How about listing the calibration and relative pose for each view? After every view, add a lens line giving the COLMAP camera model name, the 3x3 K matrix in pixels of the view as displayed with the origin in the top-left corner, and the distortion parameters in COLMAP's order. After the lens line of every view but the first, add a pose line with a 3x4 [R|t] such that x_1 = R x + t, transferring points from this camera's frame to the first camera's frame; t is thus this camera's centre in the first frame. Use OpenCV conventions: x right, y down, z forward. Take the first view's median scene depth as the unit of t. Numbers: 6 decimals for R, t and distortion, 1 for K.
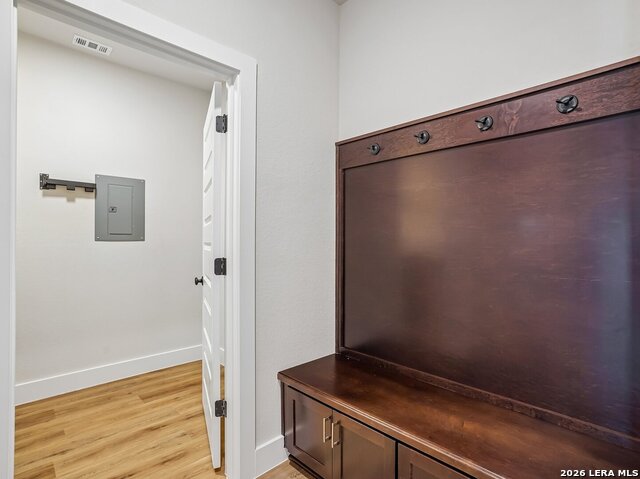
lens RADIAL K [[336.4, 0, 320.0], [0, 336.4, 239.5], [0, 0, 1]] dist [-0.049116, 0.029933]
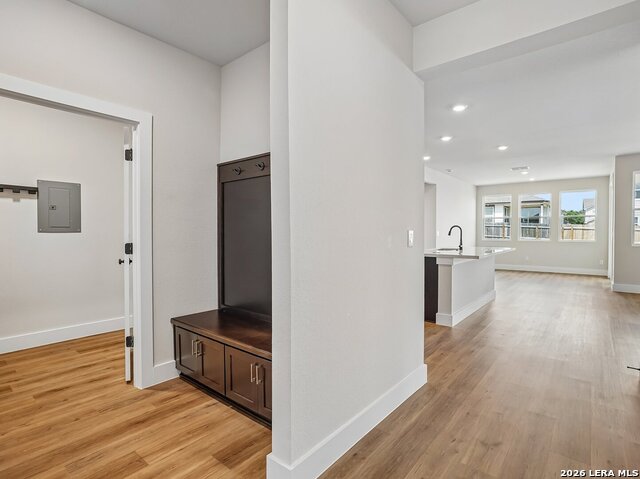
lens RADIAL K [[347.2, 0, 322.8], [0, 347.2, 237.4], [0, 0, 1]] dist [-0.041217, 0.029682]
pose [[0.994321, -0.003152, 0.106377, 0.337040], [0.001313, 0.999848, 0.017359, 0.002364], [-0.106416, -0.017120, 0.994174, -0.532394]]
